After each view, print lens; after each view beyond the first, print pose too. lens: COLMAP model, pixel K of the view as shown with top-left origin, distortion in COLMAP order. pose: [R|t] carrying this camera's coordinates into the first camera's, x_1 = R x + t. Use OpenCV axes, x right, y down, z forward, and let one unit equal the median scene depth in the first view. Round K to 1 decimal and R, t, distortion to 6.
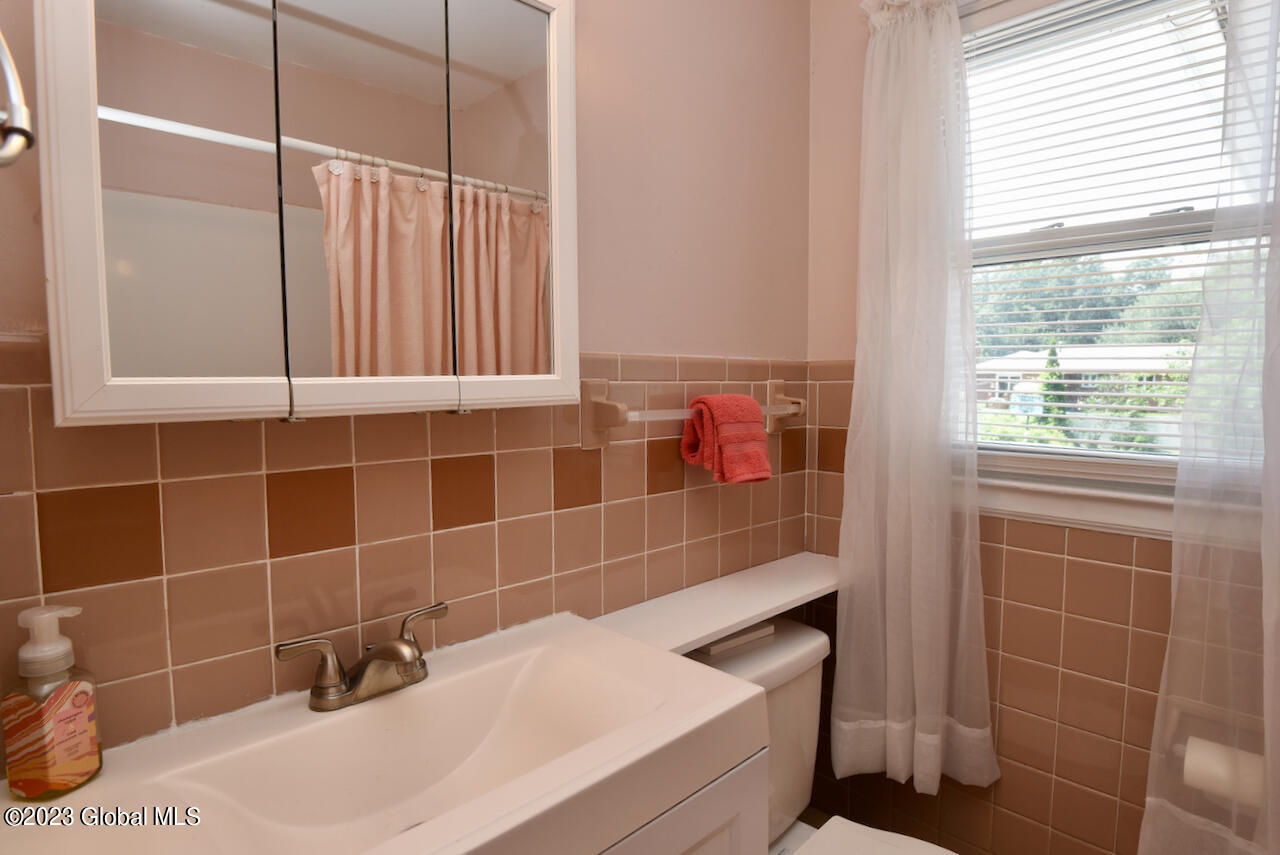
lens RADIAL K [[686.6, 0, 641.3], [0, 686.6, 426.2], [0, 0, 1]] dist [-0.017498, -0.001892]
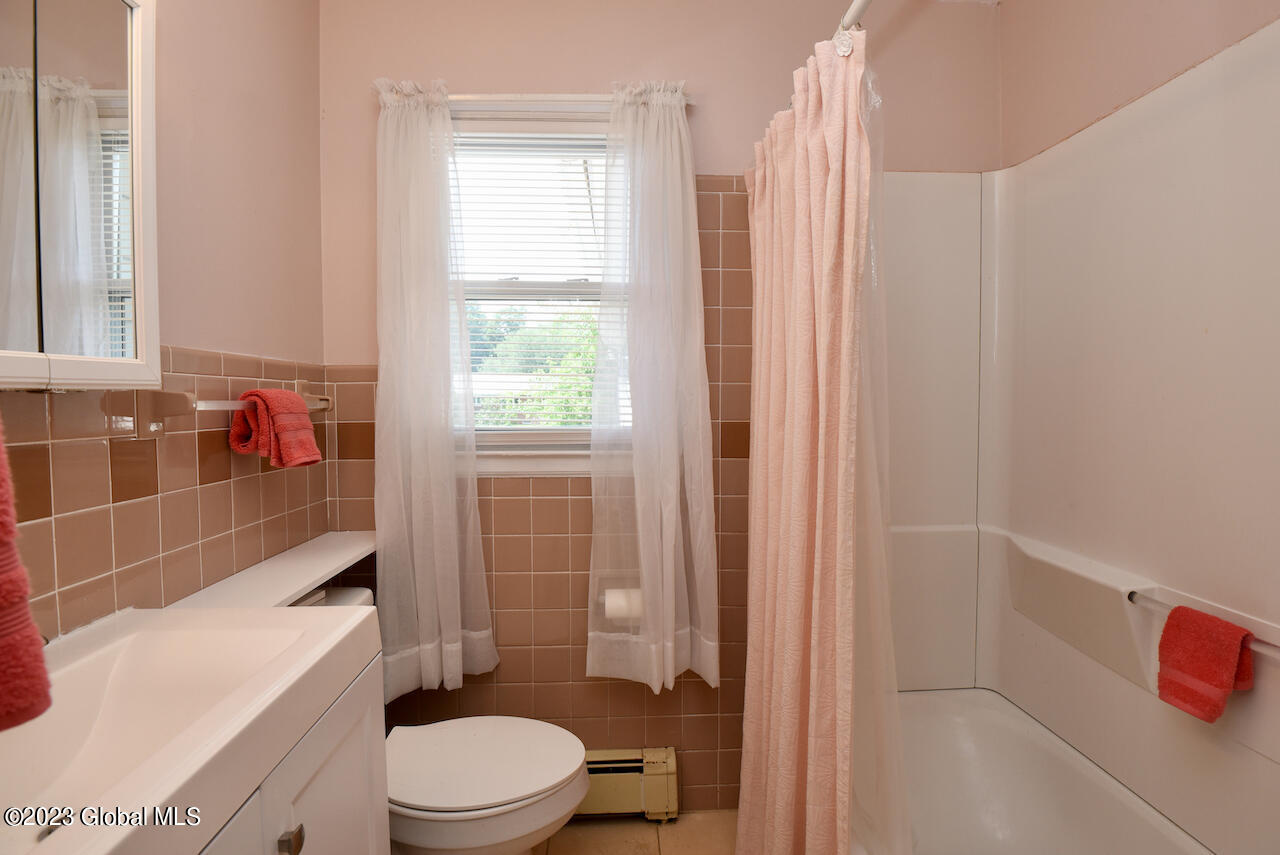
lens RADIAL K [[644.5, 0, 638.1], [0, 644.5, 424.2], [0, 0, 1]] dist [-0.031635, -0.000785]
pose [[0.667820, -0.023828, 0.743942, -0.260612], [0.048144, 0.998777, -0.011227, 0.052131], [-0.742764, 0.043314, 0.668150, -0.126223]]
